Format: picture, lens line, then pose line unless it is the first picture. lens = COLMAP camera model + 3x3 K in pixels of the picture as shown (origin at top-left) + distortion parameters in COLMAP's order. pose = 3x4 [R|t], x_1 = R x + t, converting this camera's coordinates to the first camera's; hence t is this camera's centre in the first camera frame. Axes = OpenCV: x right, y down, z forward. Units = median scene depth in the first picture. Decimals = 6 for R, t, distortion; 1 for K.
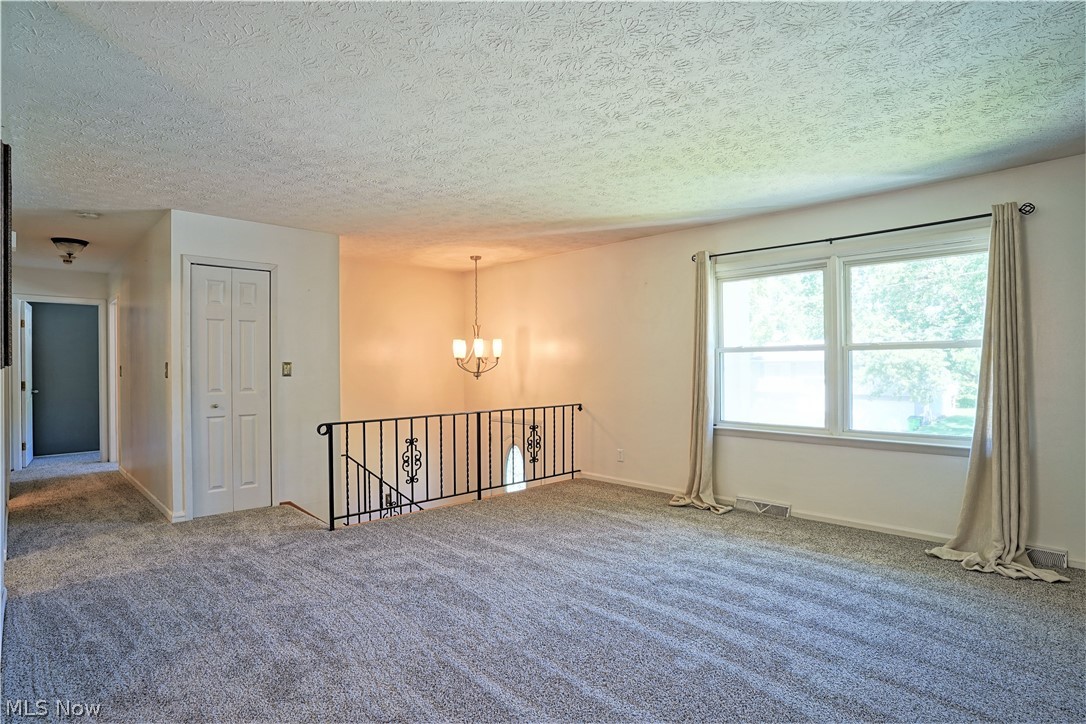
lens RADIAL K [[566.4, 0, 551.0], [0, 566.4, 361.6], [0, 0, 1]] dist [-0.063140, 0.022849]
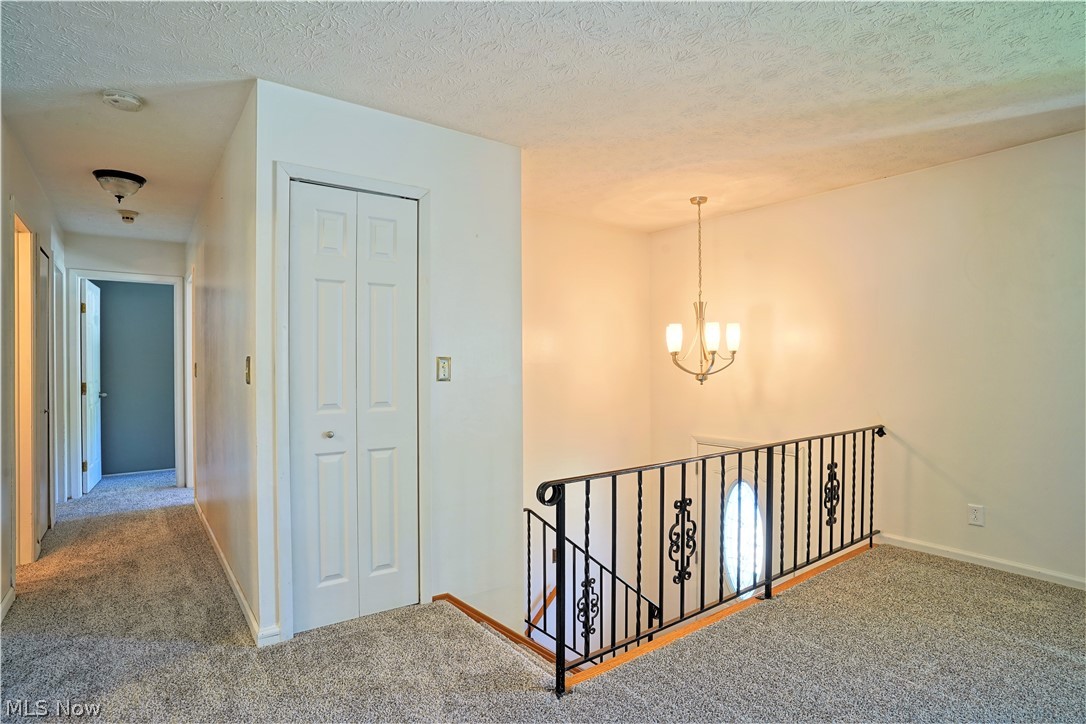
lens RADIAL K [[566.4, 0, 553.9], [0, 566.4, 359.7], [0, 0, 1]] dist [-0.063140, 0.022849]
pose [[0.992028, 0.001248, -0.126011, -0.278442], [-0.001341, 0.999999, -0.000652, 0.003954], [0.126010, 0.000815, 0.992029, 0.420043]]
